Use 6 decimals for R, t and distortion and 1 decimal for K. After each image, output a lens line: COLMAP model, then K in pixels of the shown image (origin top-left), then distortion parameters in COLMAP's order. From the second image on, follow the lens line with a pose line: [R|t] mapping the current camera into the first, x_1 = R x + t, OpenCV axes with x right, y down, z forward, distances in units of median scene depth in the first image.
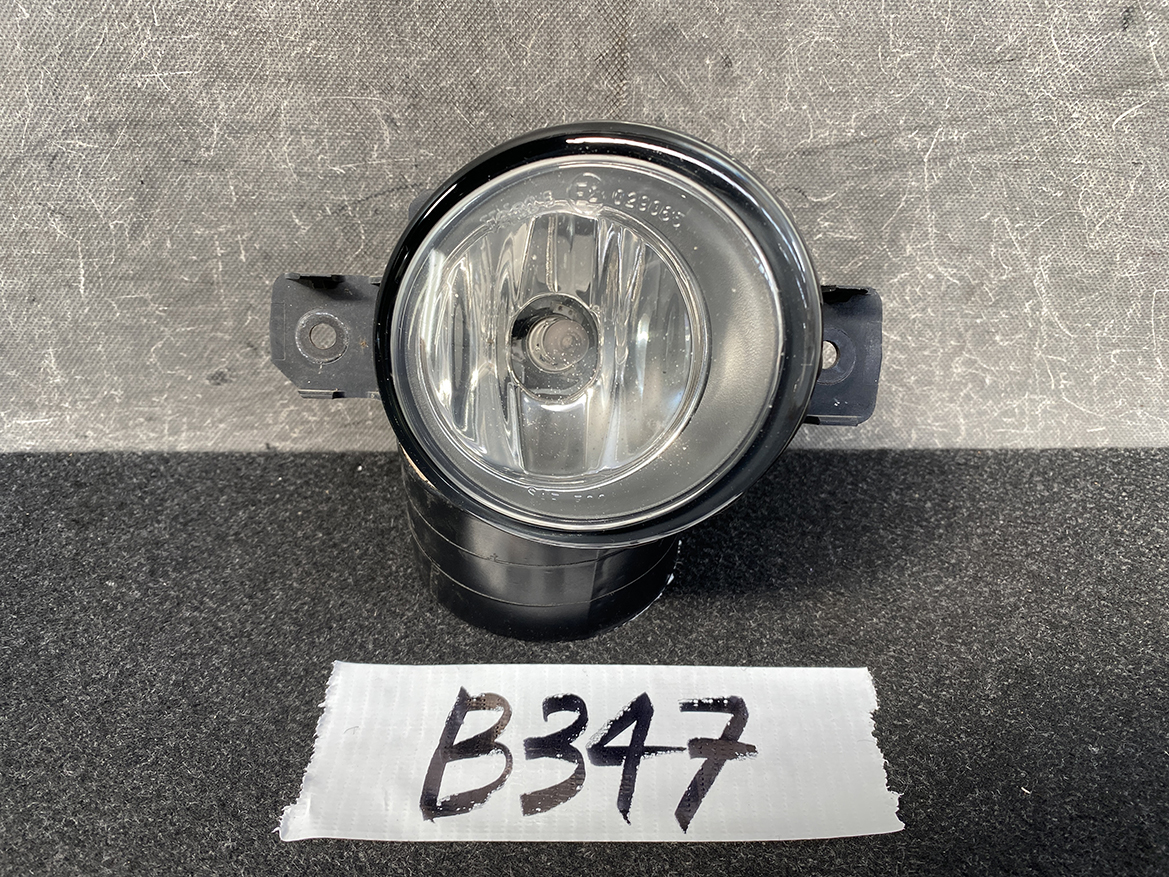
lens RADIAL K [[910.0, 0, 575.2], [0, 910.0, 434.5], [0, 0, 1]] dist [-0.027429, 0.022196]
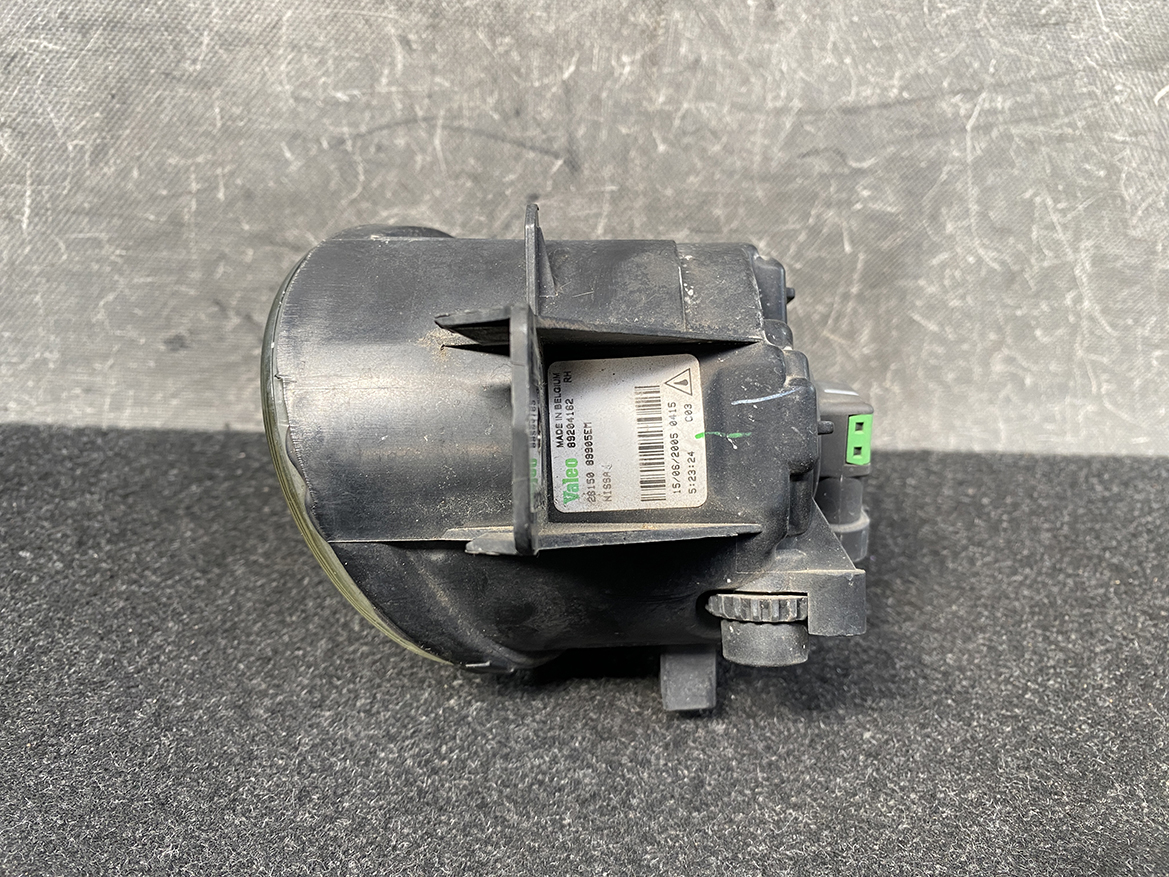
lens RADIAL K [[919.7, 0, 574.5], [0, 919.7, 435.3], [0, 0, 1]] dist [-0.043840, 0.036792]
pose [[0.996553, 0.026870, 0.078489, -0.094462], [-0.013899, 0.986799, -0.161351, 0.180808], [-0.081788, 0.159704, 0.983771, 0.151032]]
